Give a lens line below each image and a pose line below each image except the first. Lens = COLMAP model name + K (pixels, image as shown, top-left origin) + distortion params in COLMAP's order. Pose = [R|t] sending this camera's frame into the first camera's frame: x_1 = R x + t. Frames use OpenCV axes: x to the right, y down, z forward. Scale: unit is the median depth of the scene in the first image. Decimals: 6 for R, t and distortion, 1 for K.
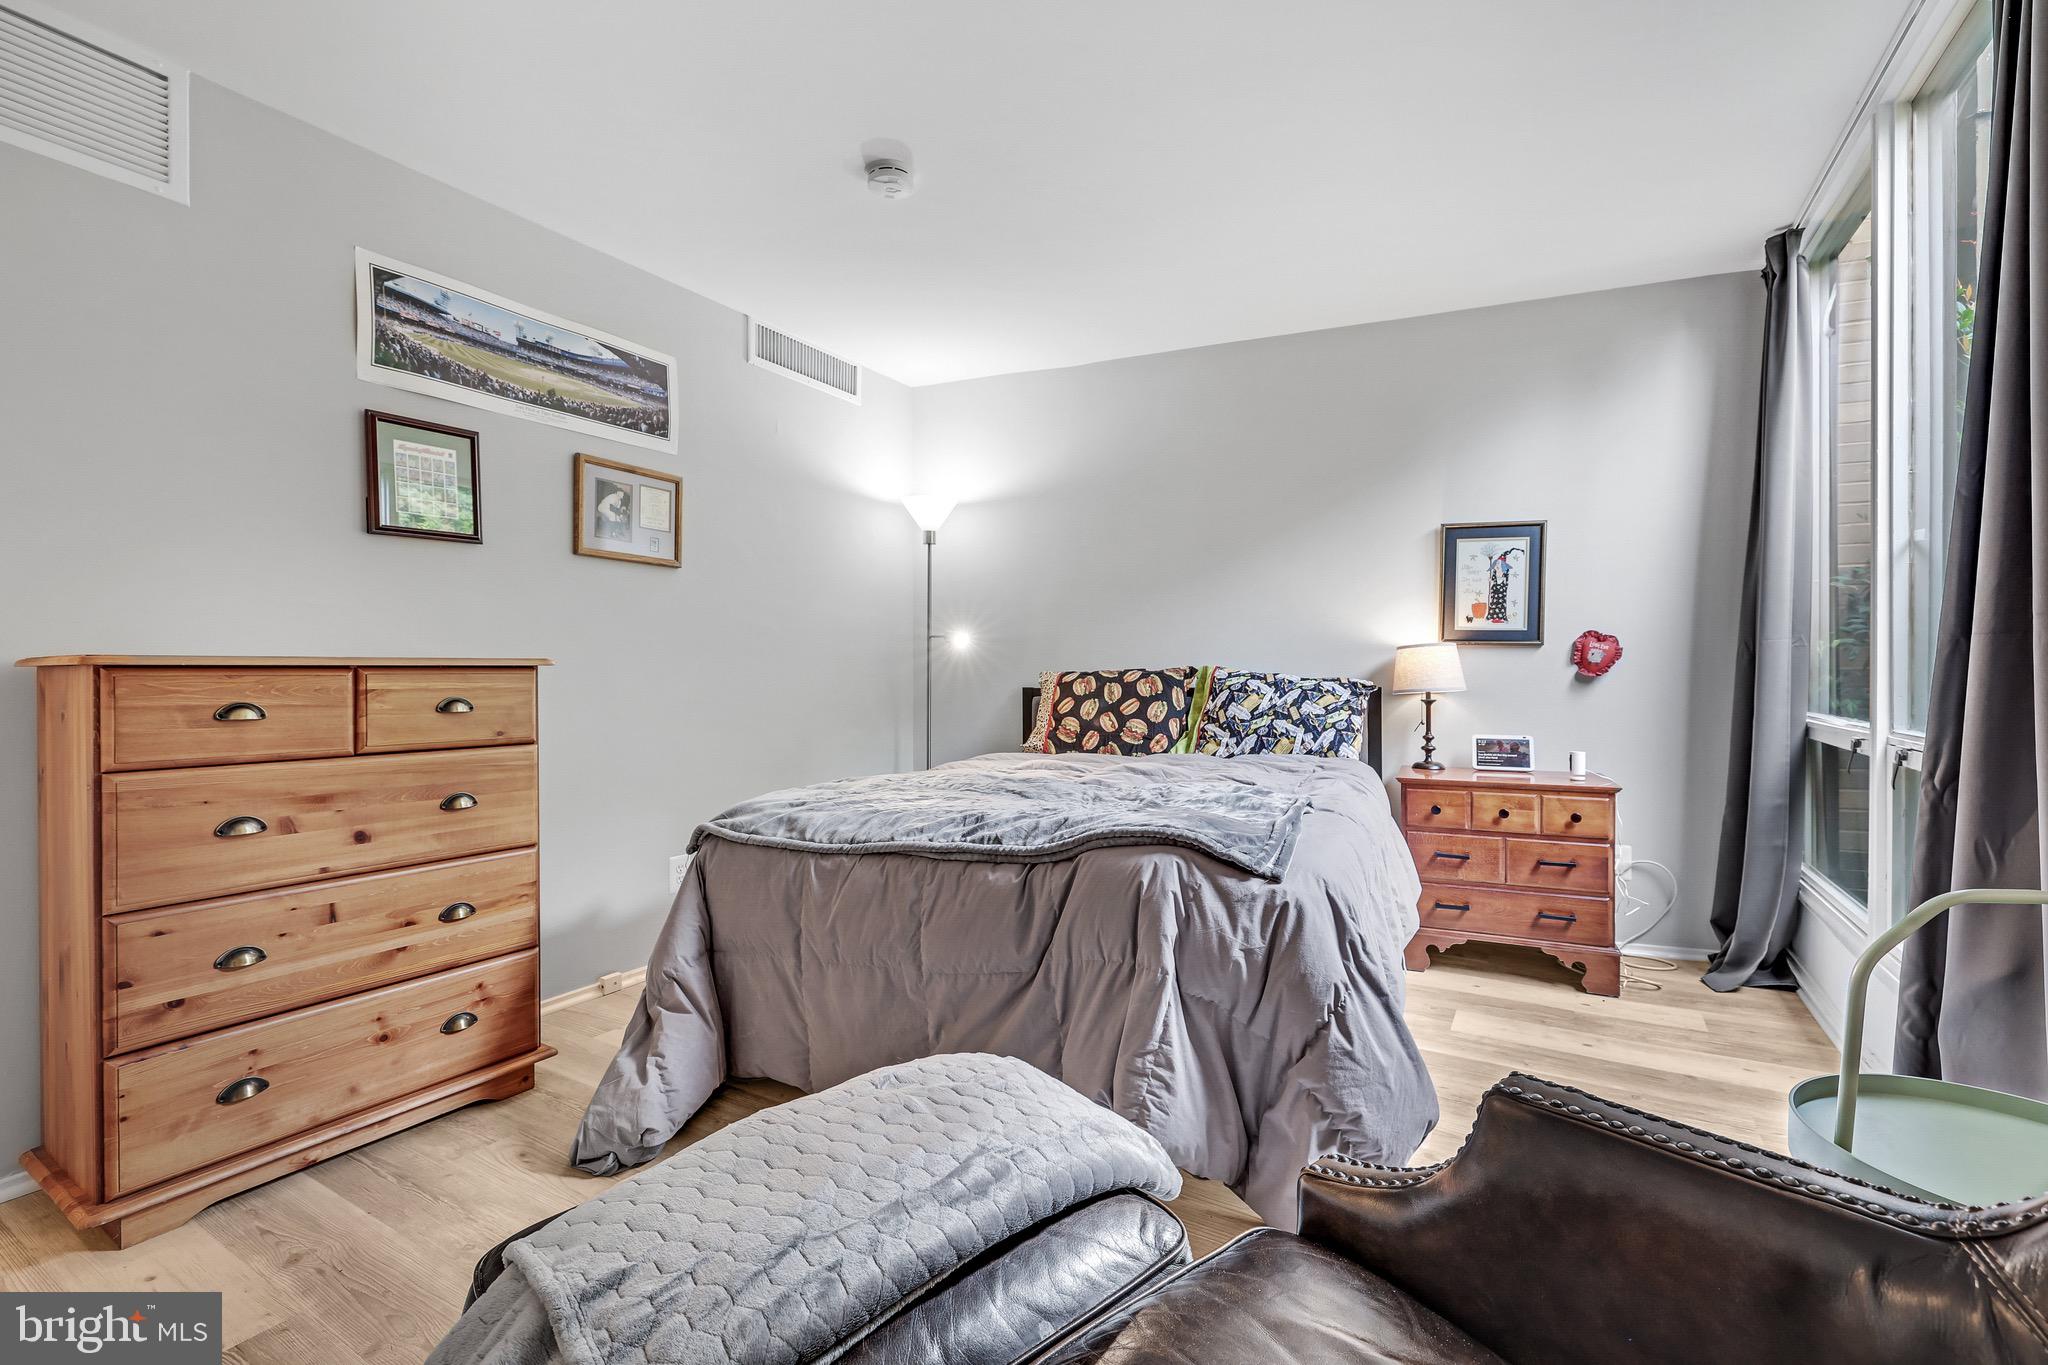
lens RADIAL K [[917.0, 0, 1030.4], [0, 917.0, 680.3], [0, 0, 1]] dist [-0.000965, 0.000005]
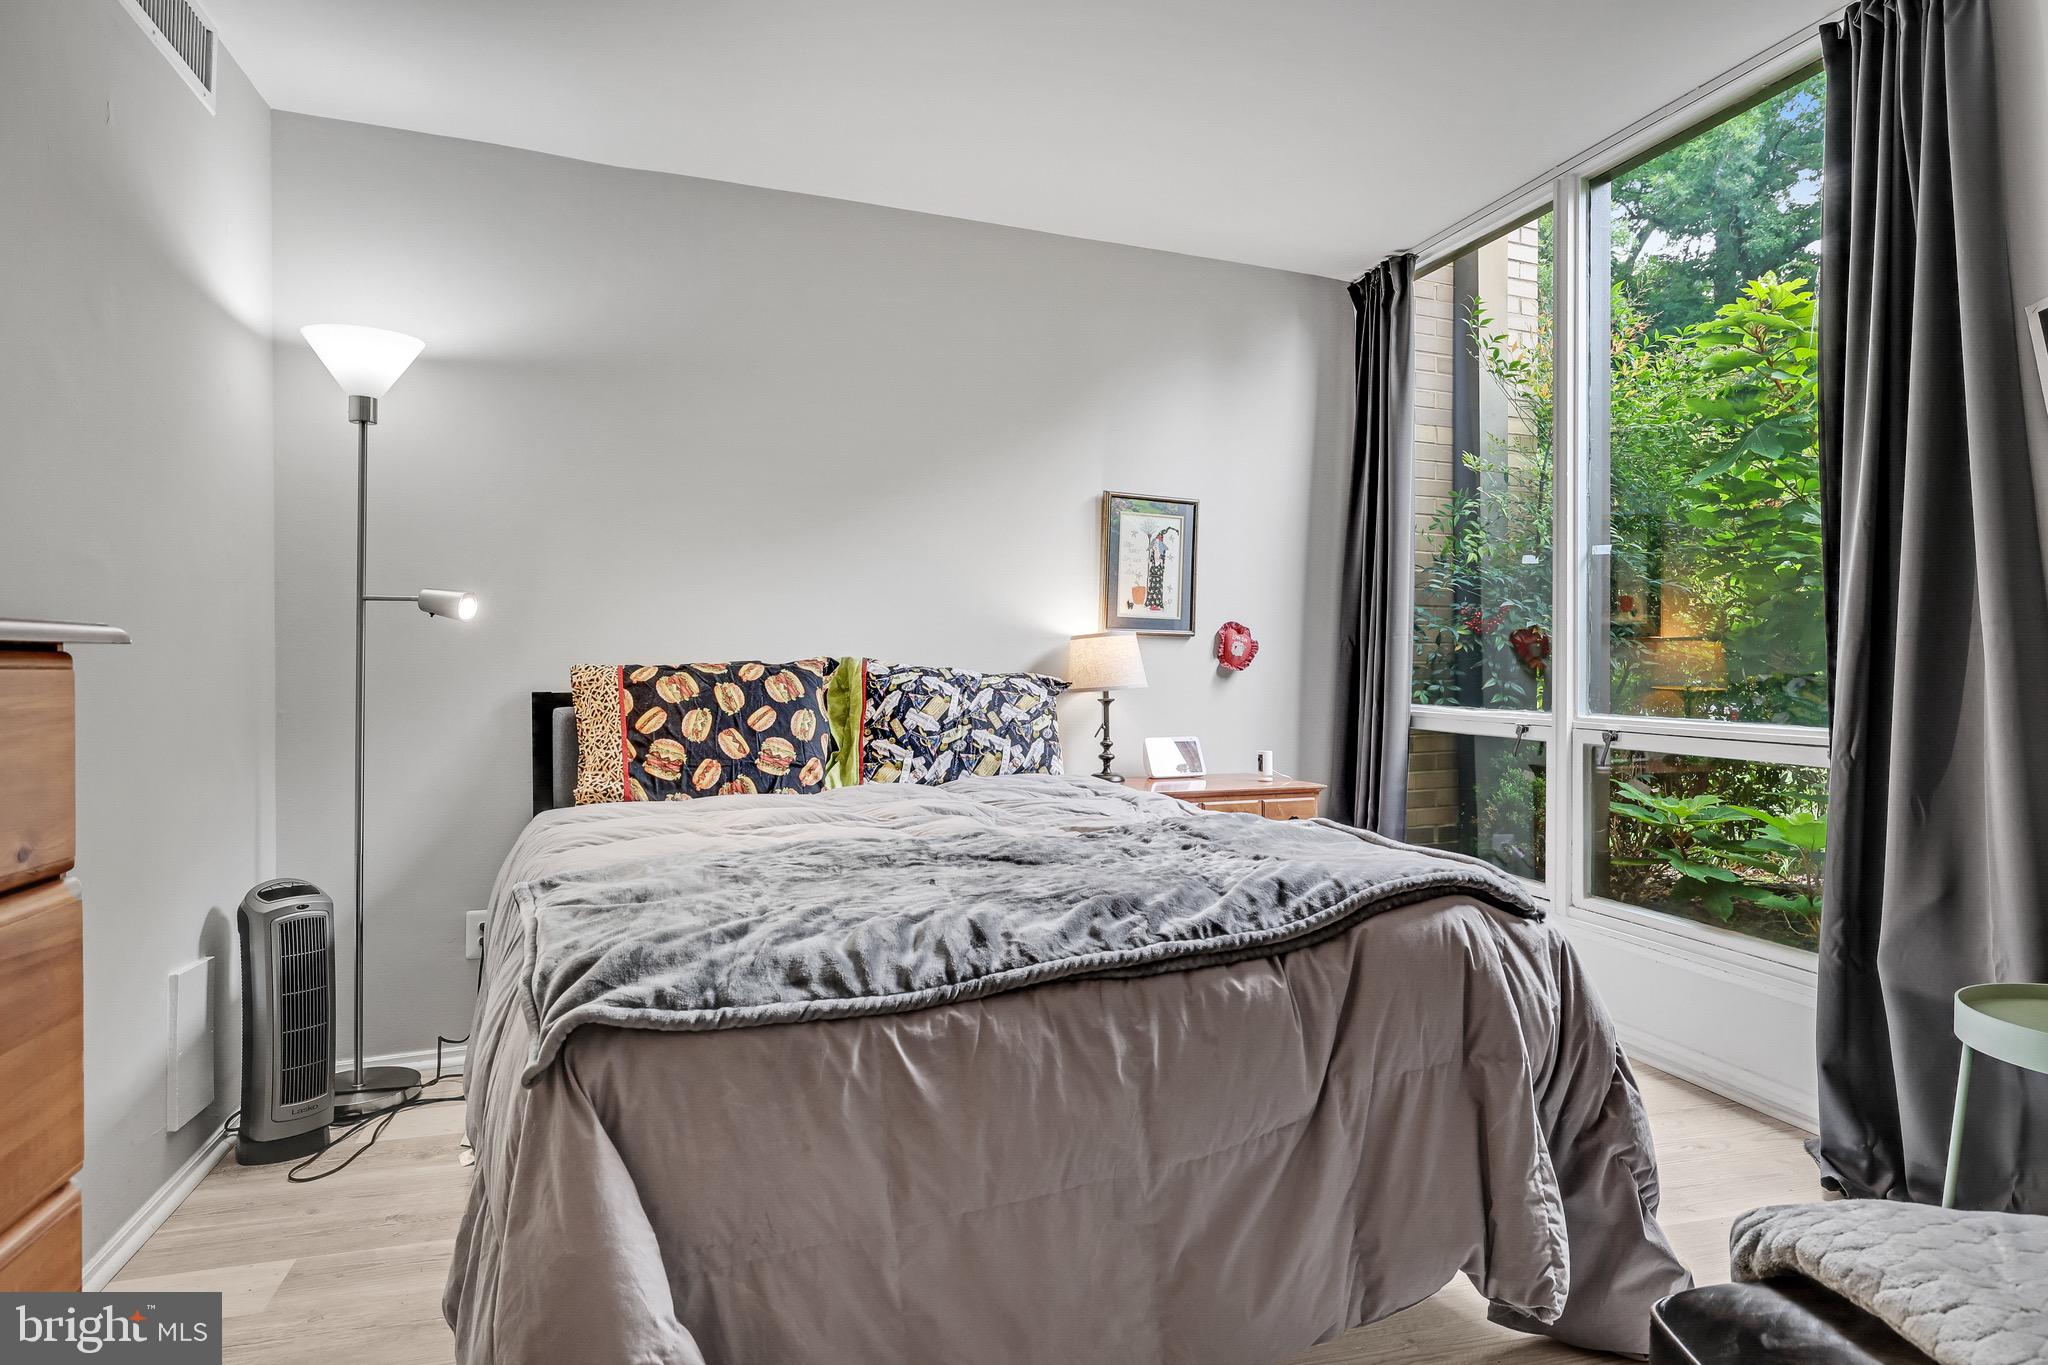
lens RADIAL K [[1207.6, 0, 1024.0], [0, 1207.6, 682.5], [0, 0, 1]] dist [0.002707, -0.000150]
pose [[0.685687, -0.009182, 0.727839, -0.409919], [0.006146, 0.999958, 0.006824, -0.001871], [-0.727871, -0.000206, 0.685714, 0.288539]]
